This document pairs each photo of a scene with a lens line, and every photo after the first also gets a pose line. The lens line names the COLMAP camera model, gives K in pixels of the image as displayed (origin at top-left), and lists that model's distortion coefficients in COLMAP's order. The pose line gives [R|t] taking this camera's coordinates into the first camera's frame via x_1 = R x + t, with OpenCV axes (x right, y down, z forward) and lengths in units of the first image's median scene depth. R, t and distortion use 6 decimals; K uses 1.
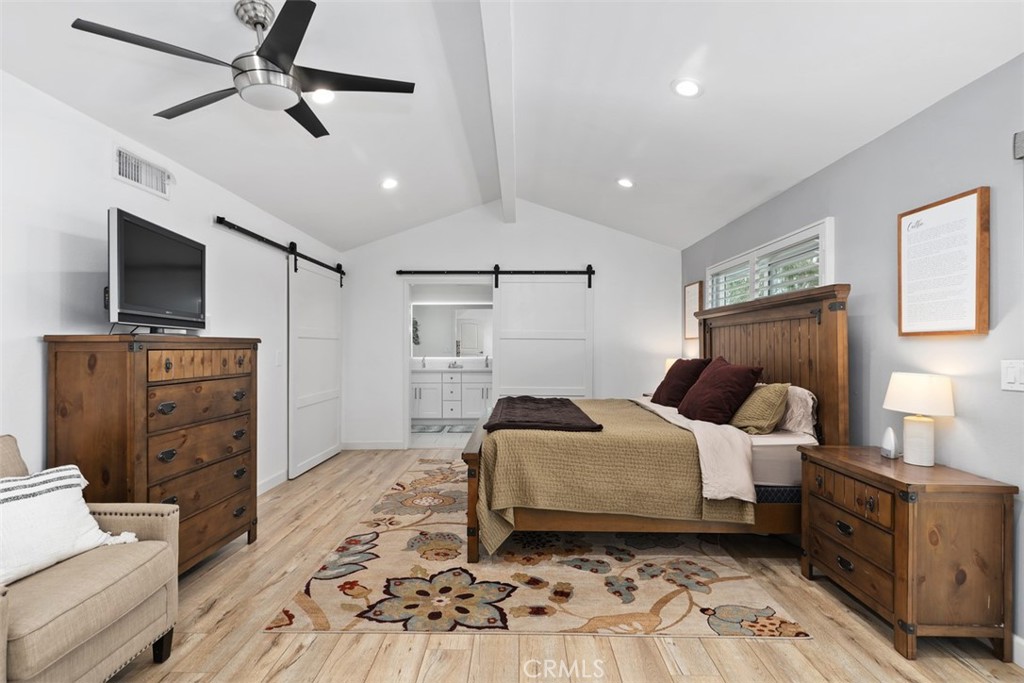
lens RADIAL K [[463.6, 0, 512.3], [0, 463.6, 345.4], [0, 0, 1]] dist [0.006214, -0.001092]
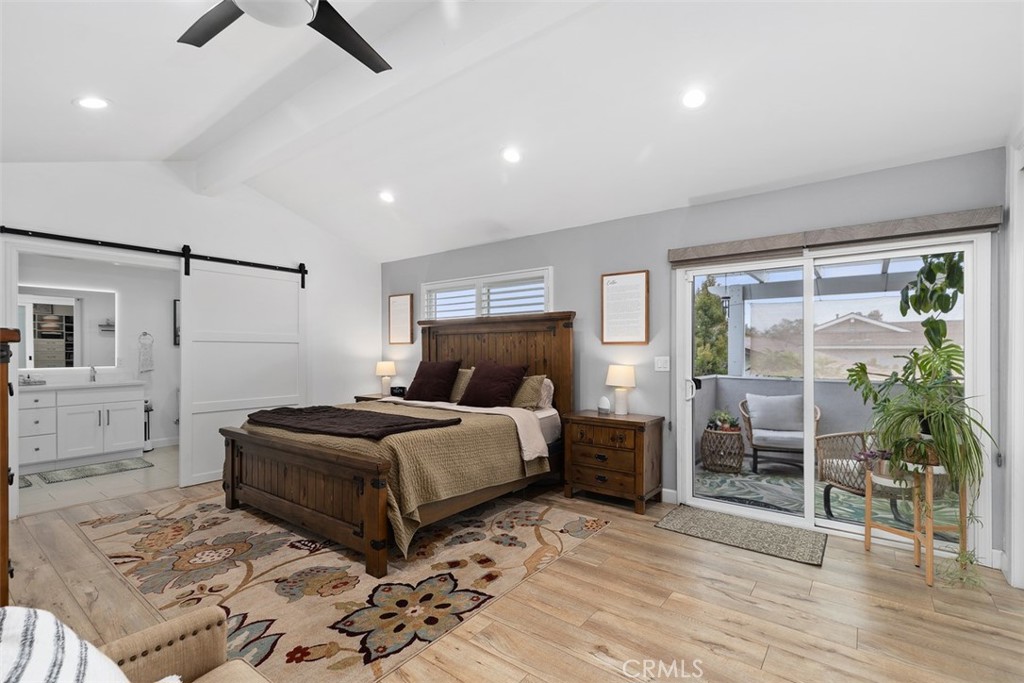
lens RADIAL K [[463.6, 0, 512.0], [0, 463.6, 346.7], [0, 0, 1]] dist [0.006214, -0.001092]
pose [[0.594349, 0.003438, 0.804200, -0.723260], [0.000397, 0.999989, -0.004568, -0.002648], [-0.804207, 0.003035, 0.594342, 0.220414]]
